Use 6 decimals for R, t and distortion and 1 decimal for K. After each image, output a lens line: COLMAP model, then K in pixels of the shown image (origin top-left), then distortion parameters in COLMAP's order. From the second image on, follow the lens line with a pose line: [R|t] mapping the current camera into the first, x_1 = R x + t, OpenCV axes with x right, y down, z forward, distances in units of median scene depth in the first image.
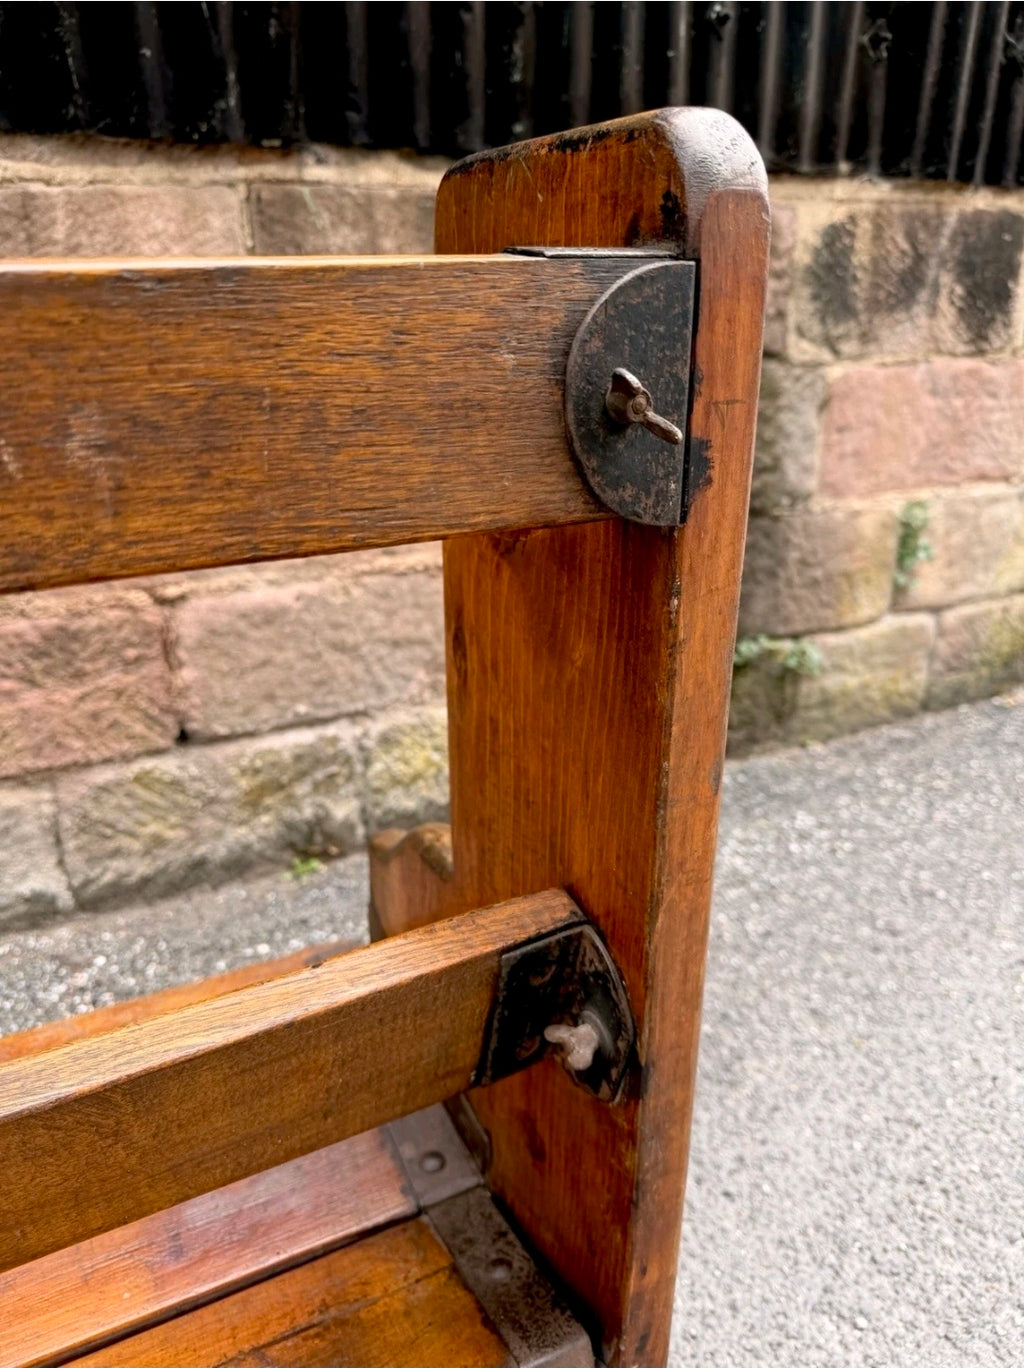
lens RADIAL K [[986.6, 0, 512.0], [0, 986.6, 684.0], [0, 0, 1]] dist [0.098051, -0.225027]
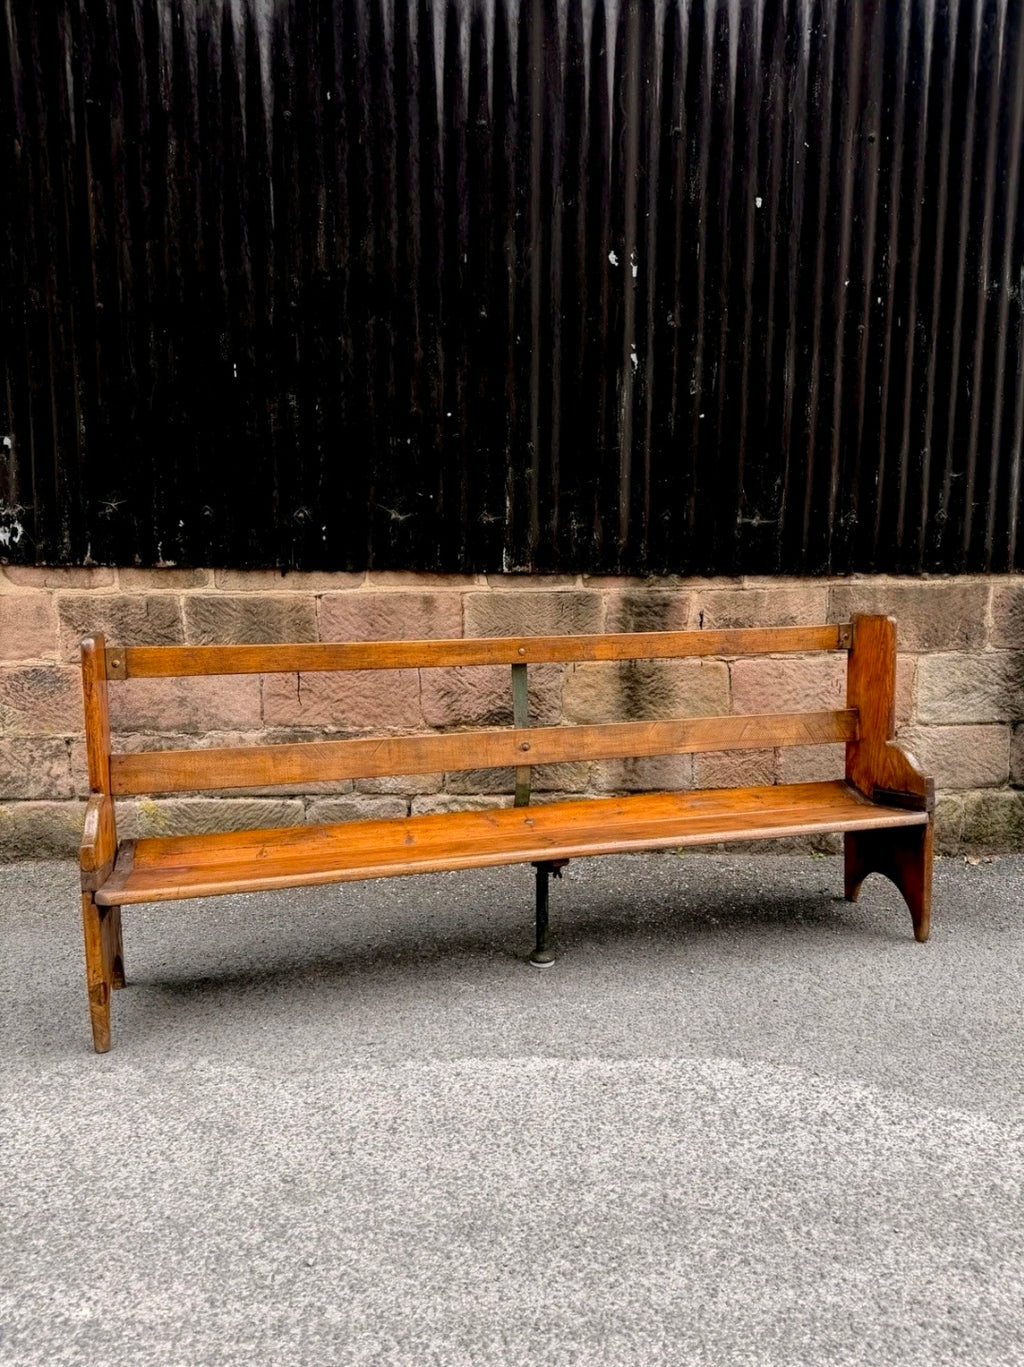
lens RADIAL K [[952.0, 0, 514.1], [0, 952.0, 693.0], [0, 0, 1]] dist [0.160679, -0.323511]
pose [[0.904840, 0.059560, -0.421565, 0.079386], [-0.157315, 0.966865, -0.201058, 0.386686], [0.395621, 0.248244, 0.884228, -1.361736]]
